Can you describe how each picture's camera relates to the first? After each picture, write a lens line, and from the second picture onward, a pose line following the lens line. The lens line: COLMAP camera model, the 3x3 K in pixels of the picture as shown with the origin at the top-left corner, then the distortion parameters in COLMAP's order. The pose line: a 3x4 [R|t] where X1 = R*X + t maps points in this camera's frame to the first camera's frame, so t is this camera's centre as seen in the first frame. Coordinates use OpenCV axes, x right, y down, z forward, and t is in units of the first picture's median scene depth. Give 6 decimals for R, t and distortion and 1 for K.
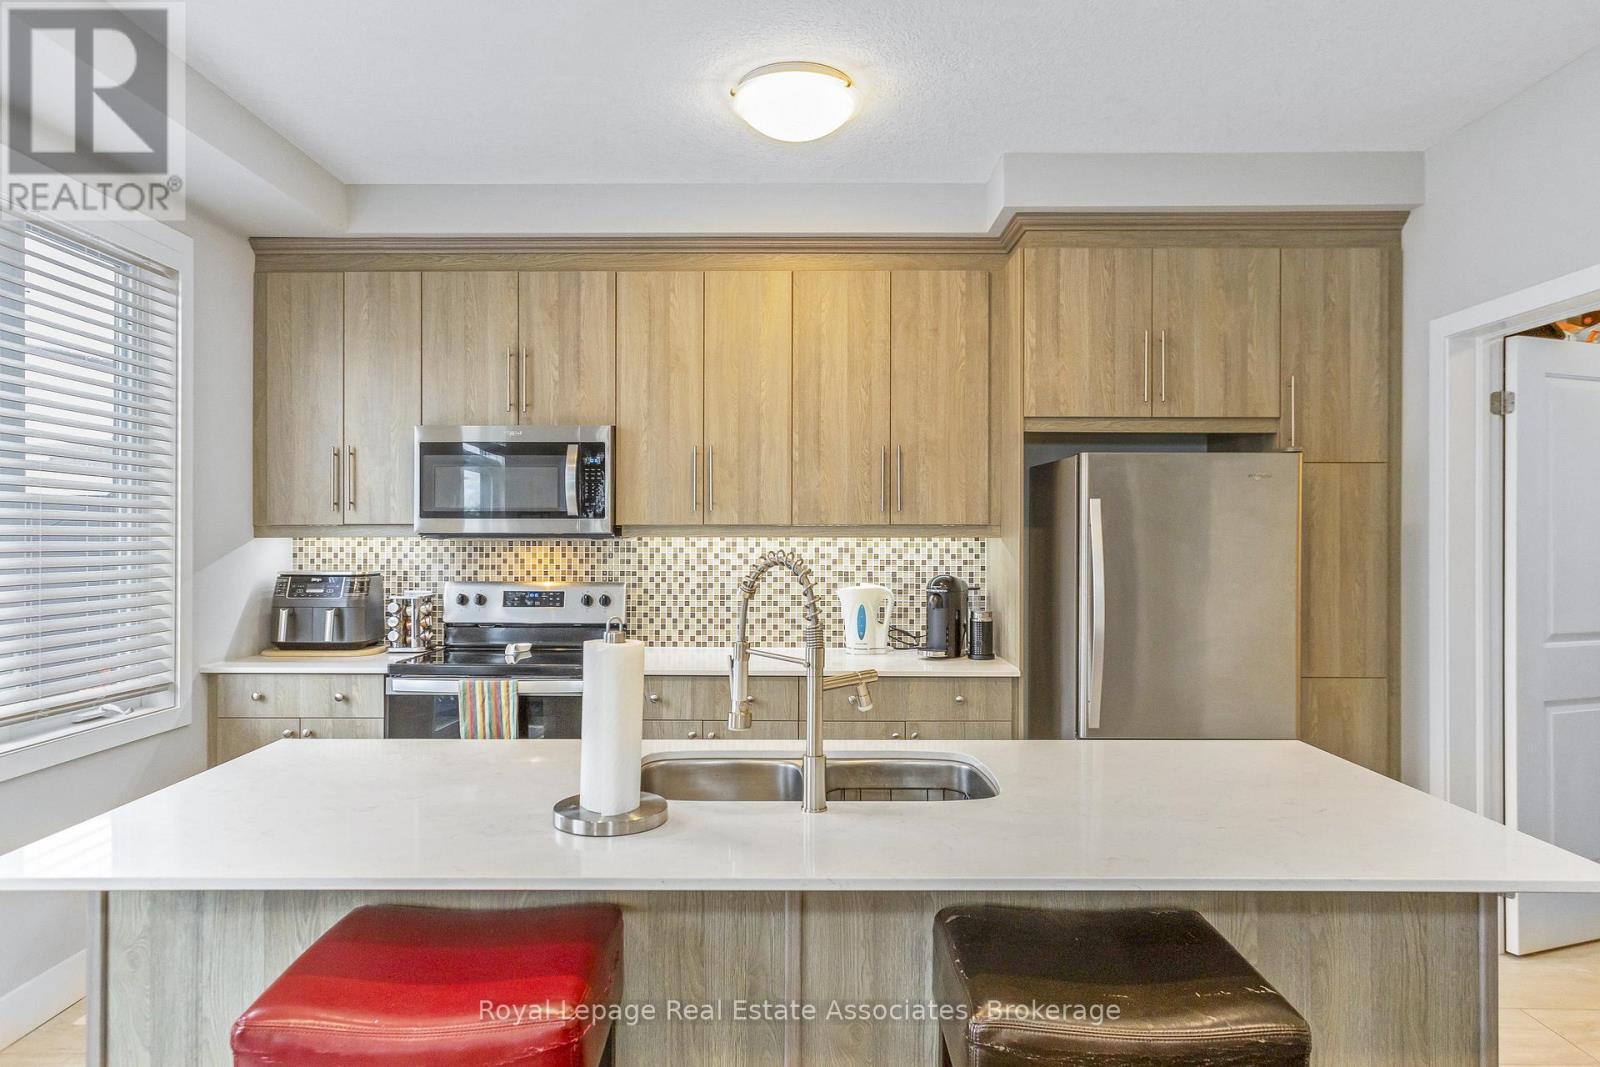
lens RADIAL K [[959.2, 0, 781.0], [0, 959.2, 529.6], [0, 0, 1]] dist [-0.000656, 0.001760]
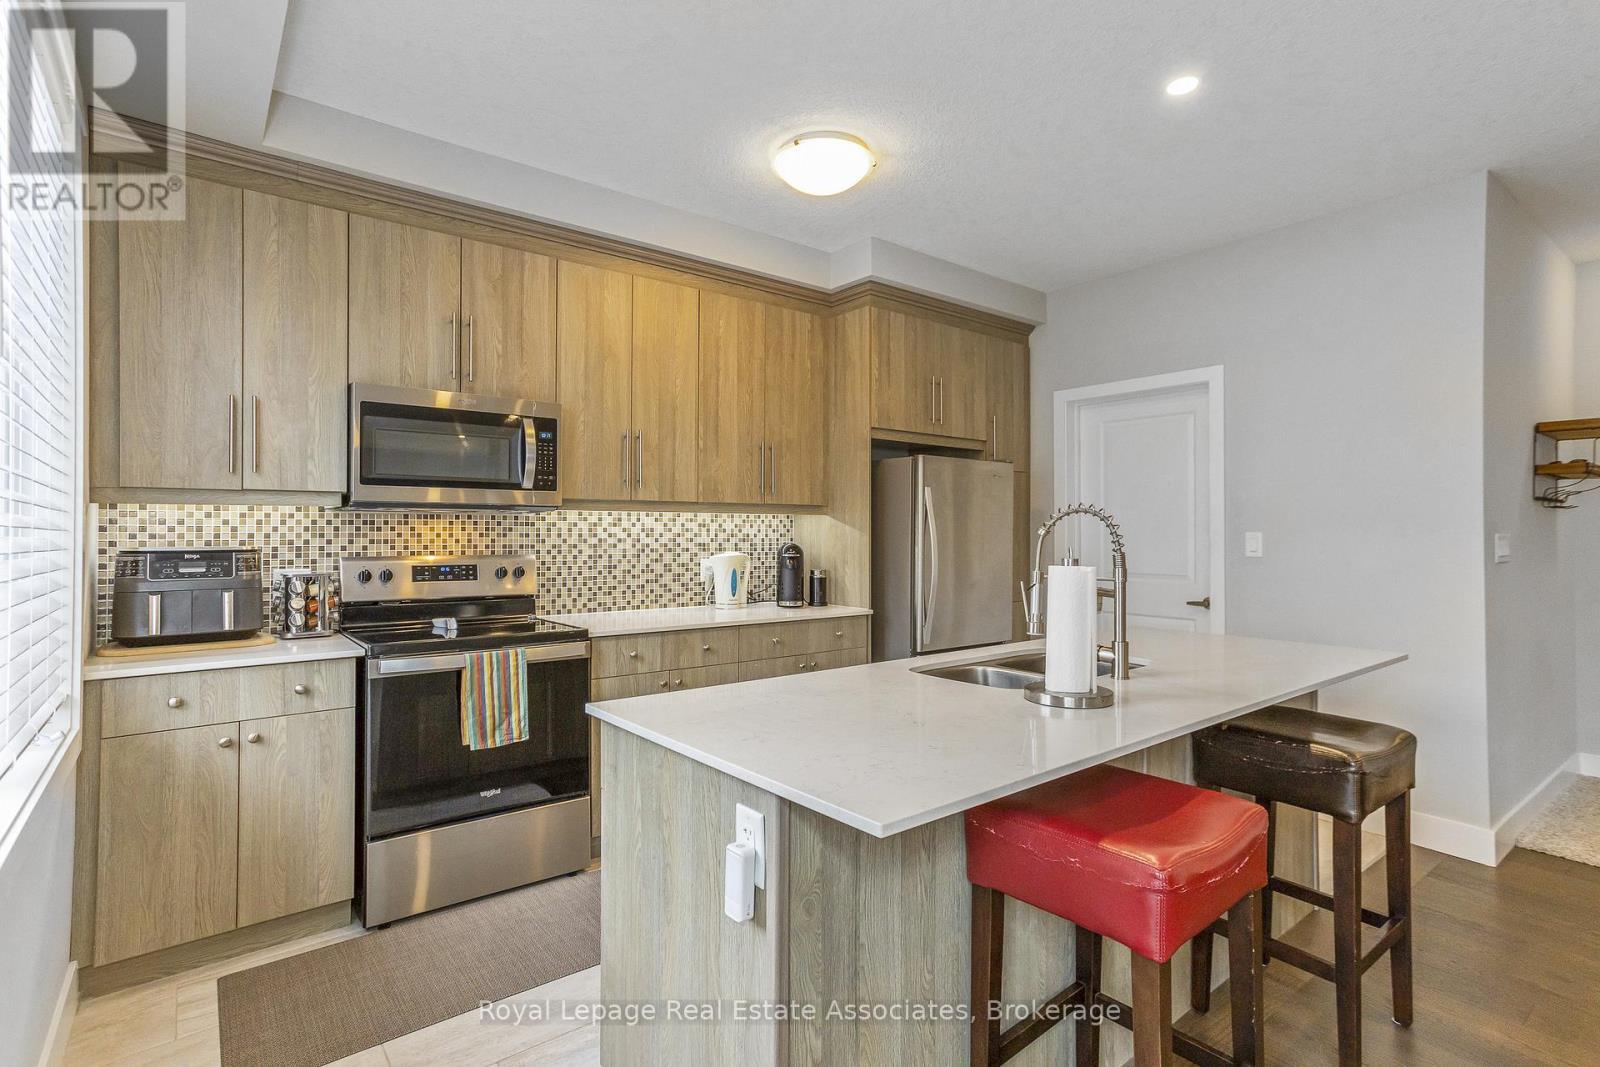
lens RADIAL K [[788.6, 0, 773.6], [0, 788.6, 524.2], [0, 0, 1]] dist [-0.003183, 0.027850]
pose [[0.790530, 0.005751, 0.612396, -0.502278], [-0.002457, 0.999978, -0.006219, 0.027555], [-0.612418, 0.003412, 0.790526, 0.163860]]
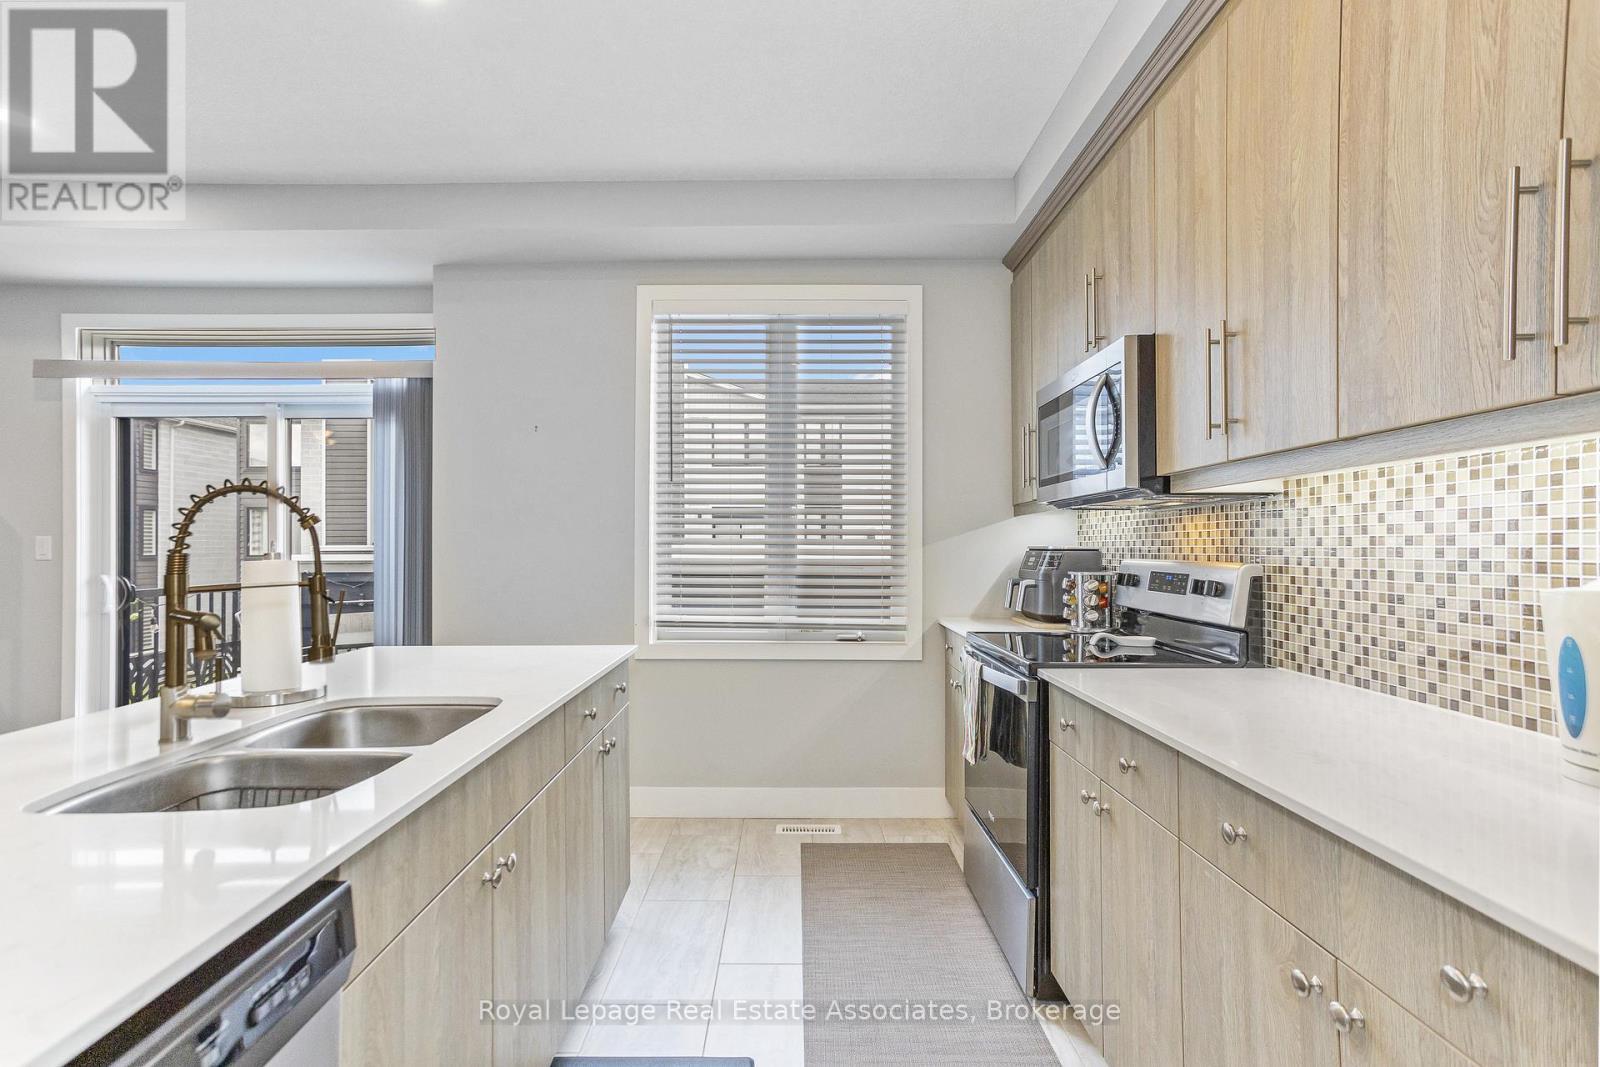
lens RADIAL K [[766.1, 0, 800.0], [0, 766.1, 533.5], [0, 0, 1]] dist [-0.002982, 0.025288]
pose [[0.013763, -0.019906, -0.999707, 0.368207], [0.001288, 0.999801, -0.019890, 0.046331], [0.999904, -0.001014, 0.013785, 0.718225]]
